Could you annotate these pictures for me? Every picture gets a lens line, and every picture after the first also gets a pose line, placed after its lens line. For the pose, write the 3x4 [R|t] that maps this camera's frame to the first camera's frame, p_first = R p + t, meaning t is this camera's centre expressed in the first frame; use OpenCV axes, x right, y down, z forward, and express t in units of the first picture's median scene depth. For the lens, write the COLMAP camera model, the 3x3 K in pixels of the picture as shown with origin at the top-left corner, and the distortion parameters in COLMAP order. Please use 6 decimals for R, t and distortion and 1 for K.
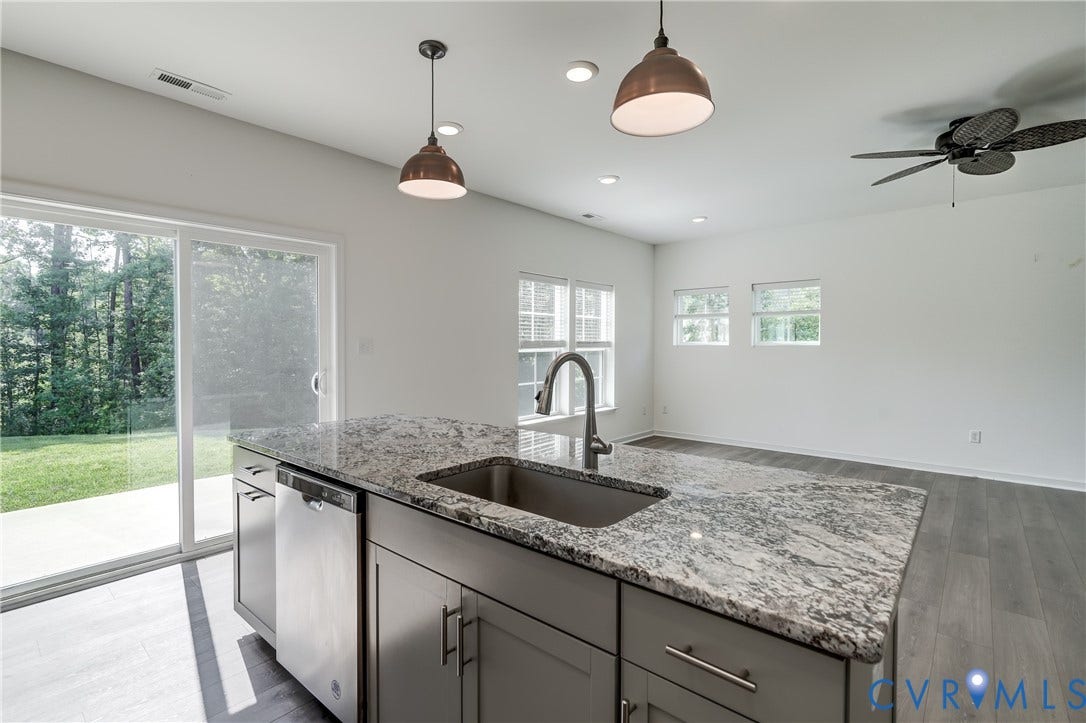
lens RADIAL K [[522.1, 0, 572.5], [0, 522.1, 353.3], [0, 0, 1]] dist [0.001605, 0.000924]
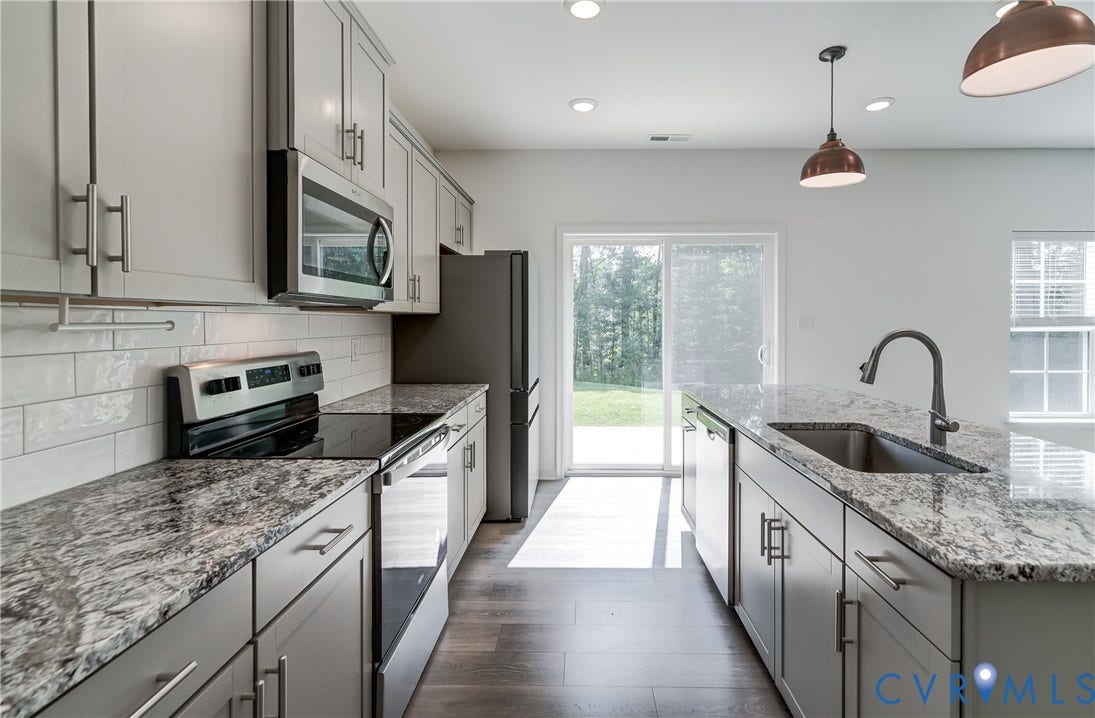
lens RADIAL K [[569.4, 0, 548.1], [0, 569.4, 327.9], [0, 0, 1]] dist [0.000454, 0.000311]
pose [[0.598739, 0.012867, -0.800841, 0.487173], [-0.016530, 0.999856, 0.003706, 0.003567], [0.800774, 0.011020, 0.598865, -0.277464]]
